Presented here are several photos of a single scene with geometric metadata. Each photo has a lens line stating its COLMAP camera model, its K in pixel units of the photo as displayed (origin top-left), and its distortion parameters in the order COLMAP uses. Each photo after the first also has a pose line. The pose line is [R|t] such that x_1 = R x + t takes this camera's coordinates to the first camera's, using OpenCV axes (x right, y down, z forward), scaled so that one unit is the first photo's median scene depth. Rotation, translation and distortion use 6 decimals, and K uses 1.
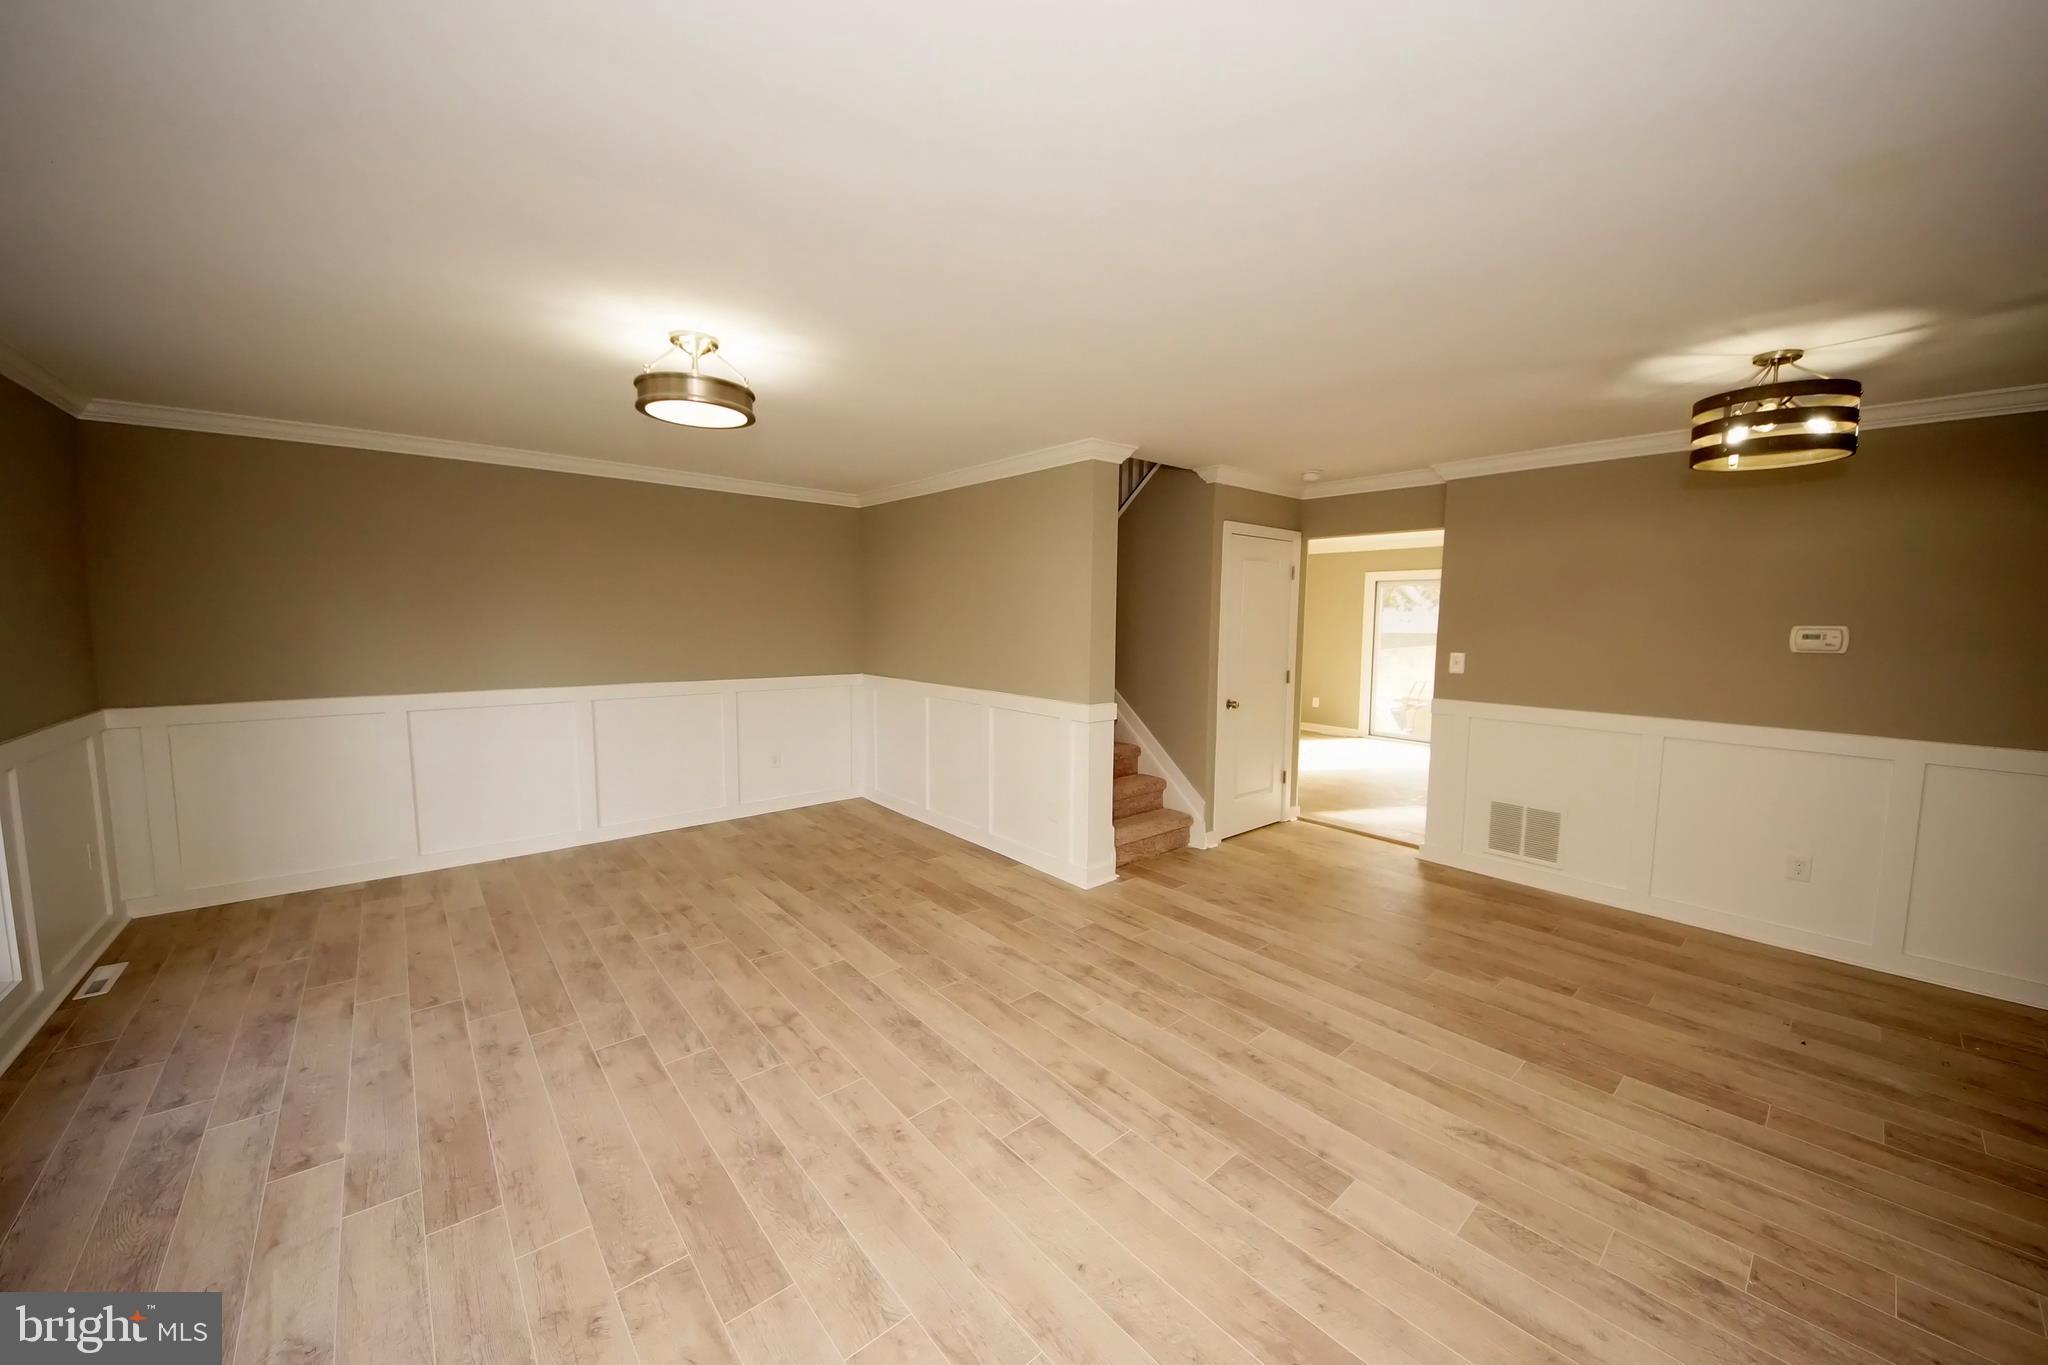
lens RADIAL K [[724.9, 0, 1023.4], [0, 724.9, 678.5], [0, 0, 1]] dist [0.039151, -0.027609]
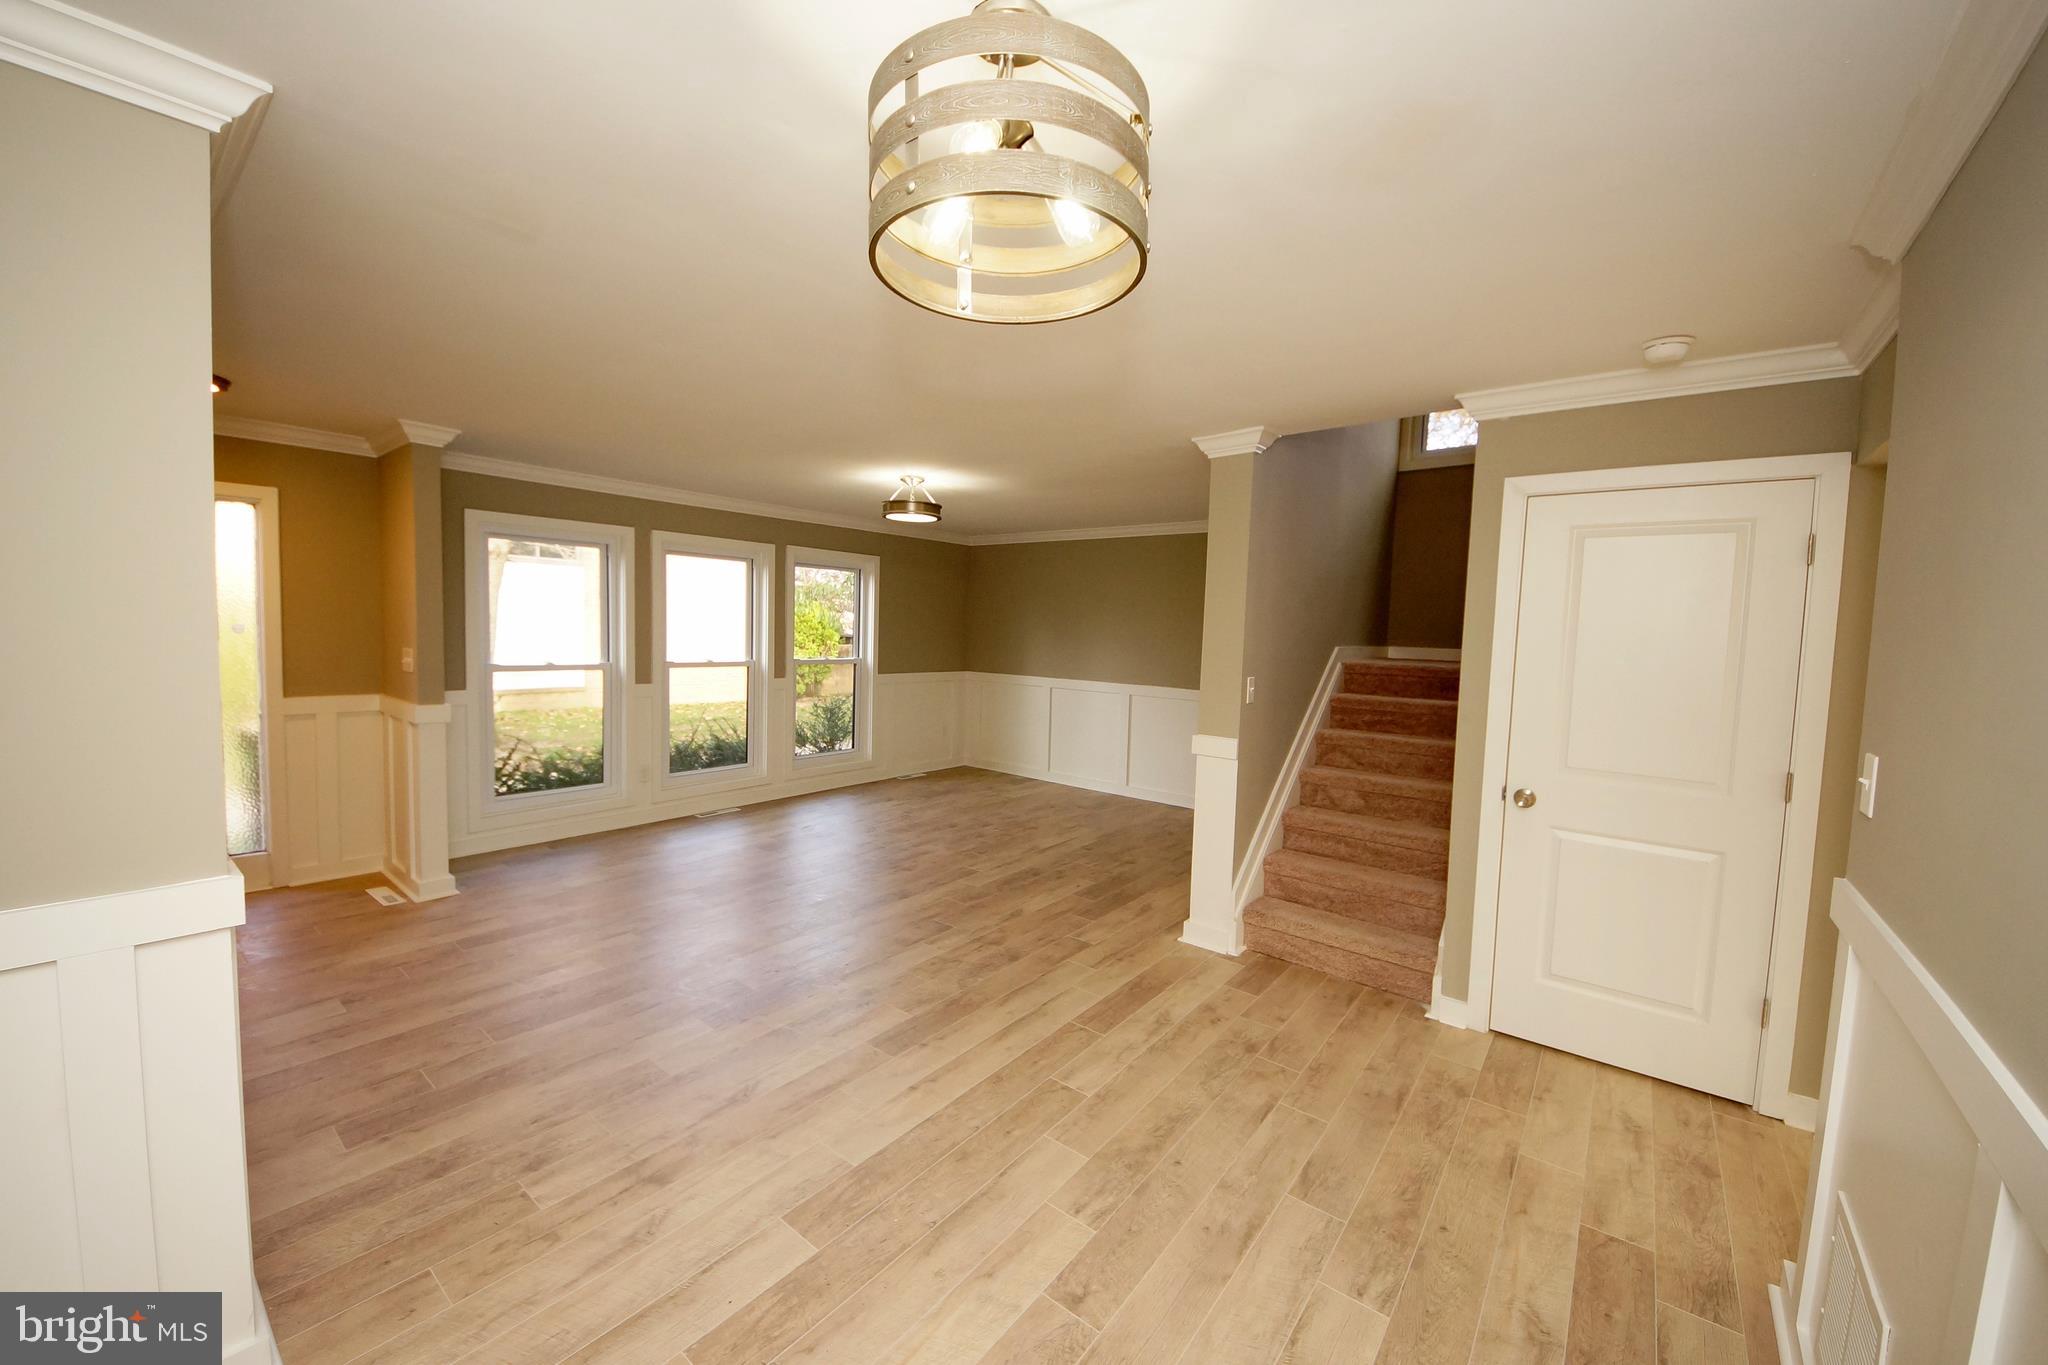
lens RADIAL K [[760.6, 0, 1024.0], [0, 760.6, 682.5], [0, 0, 1]] dist [0.031788, -0.031542]
pose [[0.190071, 0.068289, -0.979393, 1.042490], [-0.113539, 0.992414, 0.047162, -0.049673], [0.975183, 0.102235, 0.196382, 0.661539]]
